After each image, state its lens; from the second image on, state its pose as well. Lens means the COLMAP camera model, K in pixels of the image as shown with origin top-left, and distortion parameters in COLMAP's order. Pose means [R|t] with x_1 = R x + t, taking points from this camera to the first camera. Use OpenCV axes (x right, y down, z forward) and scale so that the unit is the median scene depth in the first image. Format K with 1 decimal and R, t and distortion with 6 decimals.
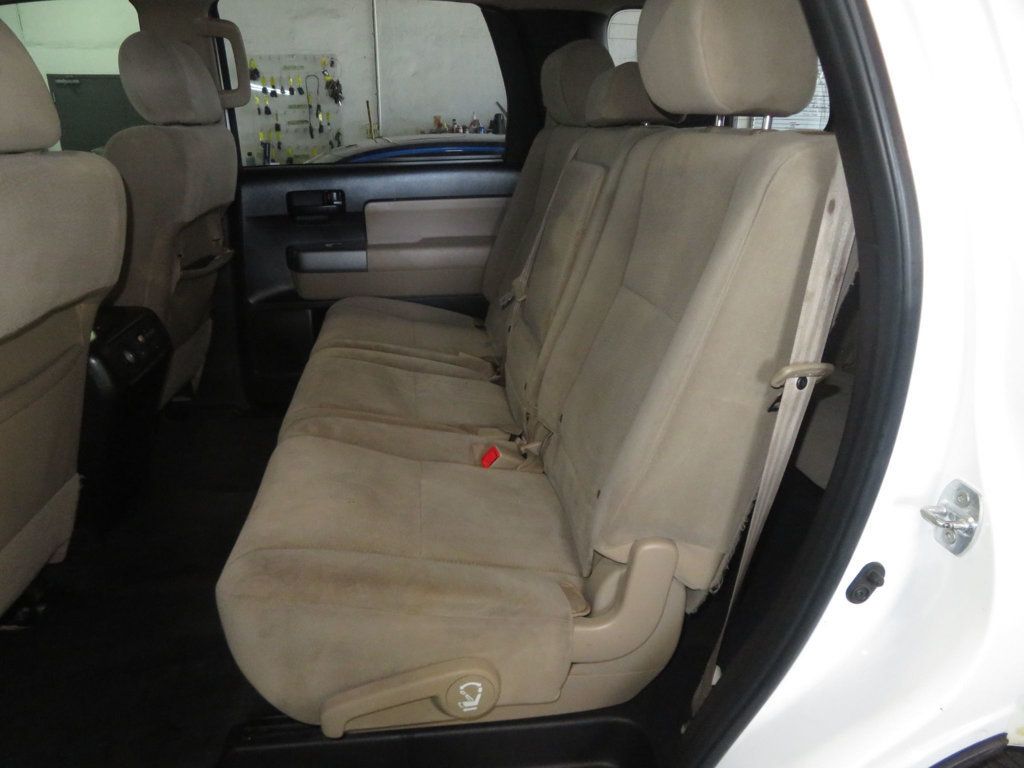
lens RADIAL K [[731.7, 0, 516.4], [0, 731.7, 382.3], [0, 0, 1]] dist [-0.003493, -0.003676]
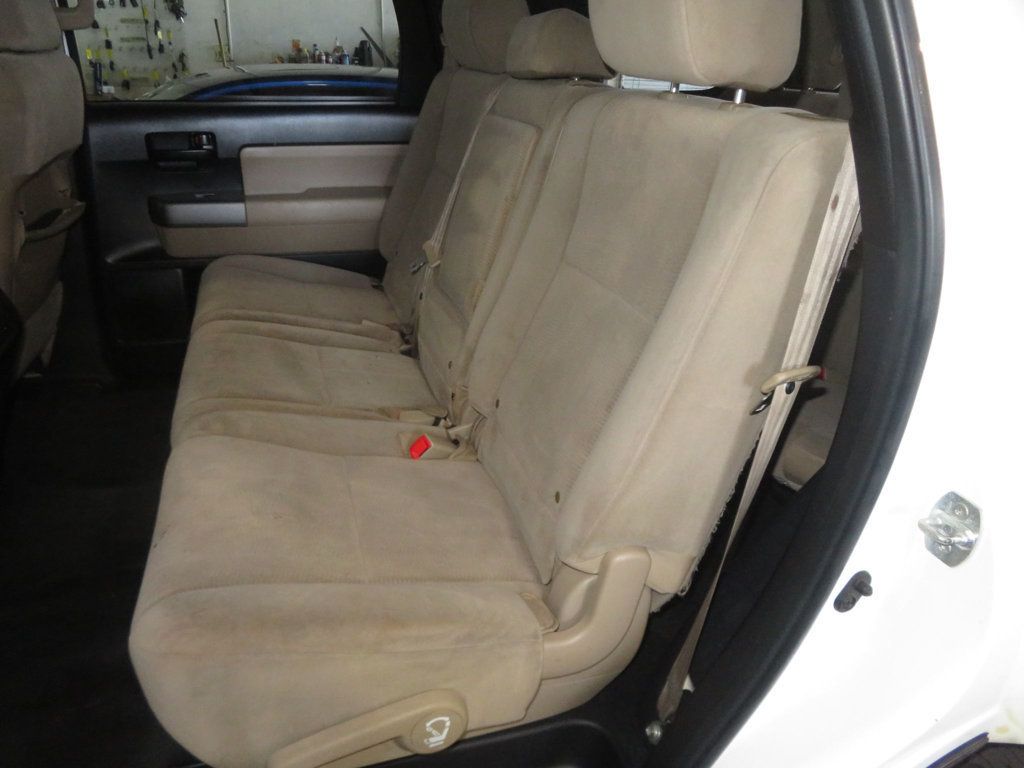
lens RADIAL K [[728.3, 0, 516.2], [0, 728.3, 383.7], [0, 0, 1]] dist [-0.001572, -0.007954]
pose [[0.983094, -0.033475, 0.180015, -0.072104], [0.017450, 0.995800, 0.089875, -0.052999], [-0.182268, -0.085214, 0.979549, 0.078816]]
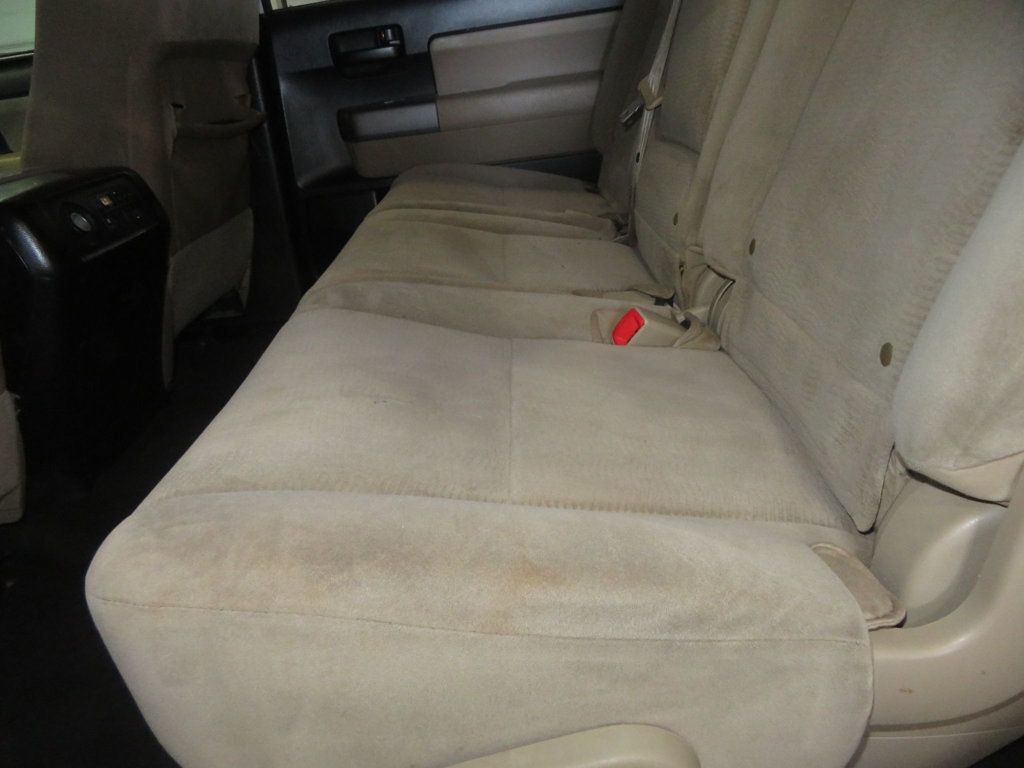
lens RADIAL K [[728.3, 0, 516.2], [0, 728.3, 383.7], [0, 0, 1]] dist [-0.001572, -0.007954]
pose [[0.986234, -0.056011, -0.155578, -0.032240], [0.069104, 0.994392, 0.080063, 0.085469], [0.150221, -0.089712, 0.984574, 0.366936]]
